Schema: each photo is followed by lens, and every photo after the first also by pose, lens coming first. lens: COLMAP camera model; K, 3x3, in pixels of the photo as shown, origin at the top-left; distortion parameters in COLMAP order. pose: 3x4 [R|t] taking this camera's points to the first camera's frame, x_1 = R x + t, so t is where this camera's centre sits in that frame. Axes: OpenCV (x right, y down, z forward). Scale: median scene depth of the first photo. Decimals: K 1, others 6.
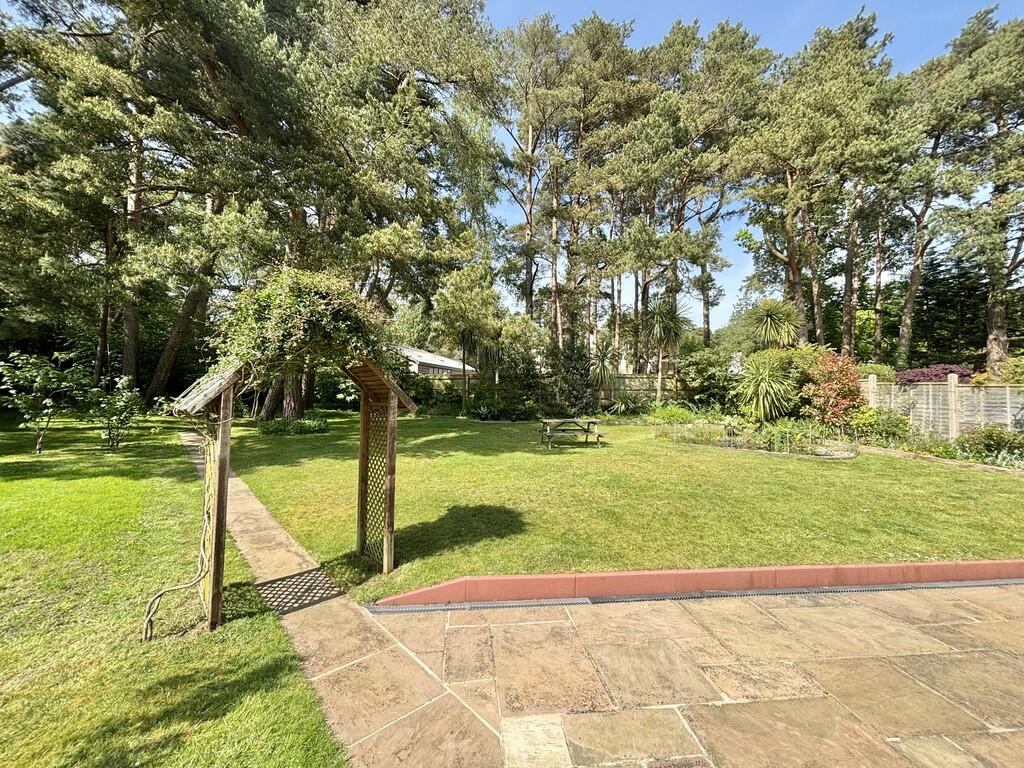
lens RADIAL K [[422.8, 0, 515.5], [0, 422.8, 376.2], [0, 0, 1]] dist [0.000321, 0.000628]
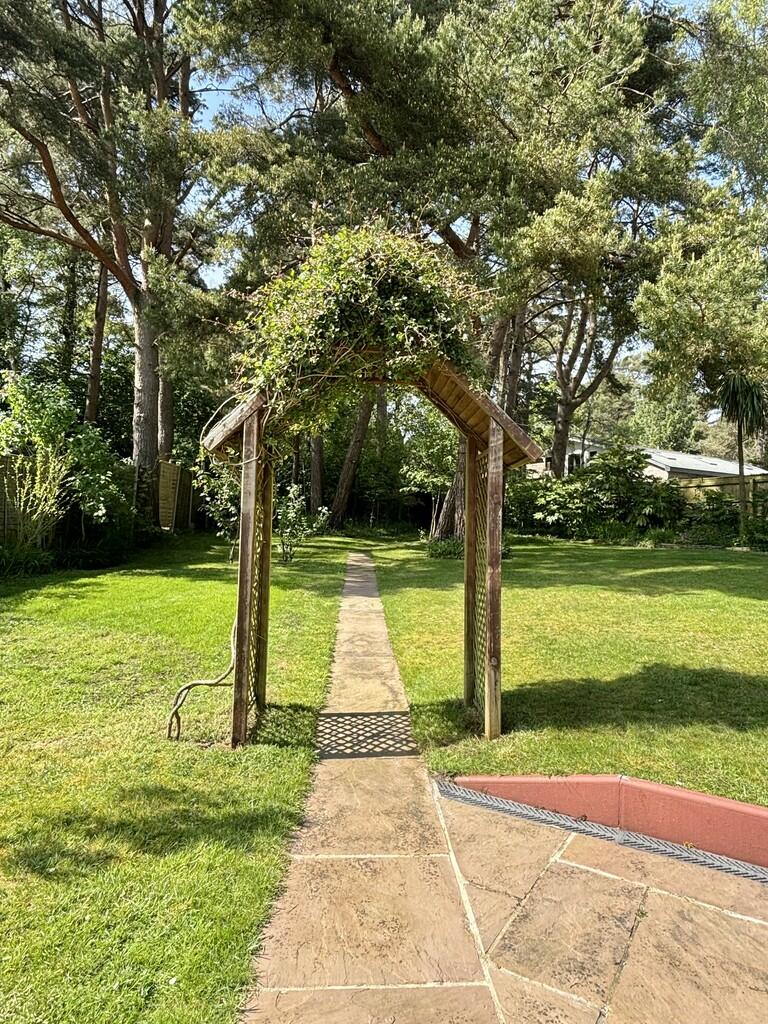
lens RADIAL K [[610.3, 0, 384.0], [0, 610.3, 512.0], [0, 0, 1]] dist [-0.002217, -0.001450]
pose [[0.771619, -0.021267, -0.635729, 0.112010], [0.025565, 0.999670, -0.002412, 0.160628], [0.635571, -0.014391, 0.771908, 0.285074]]
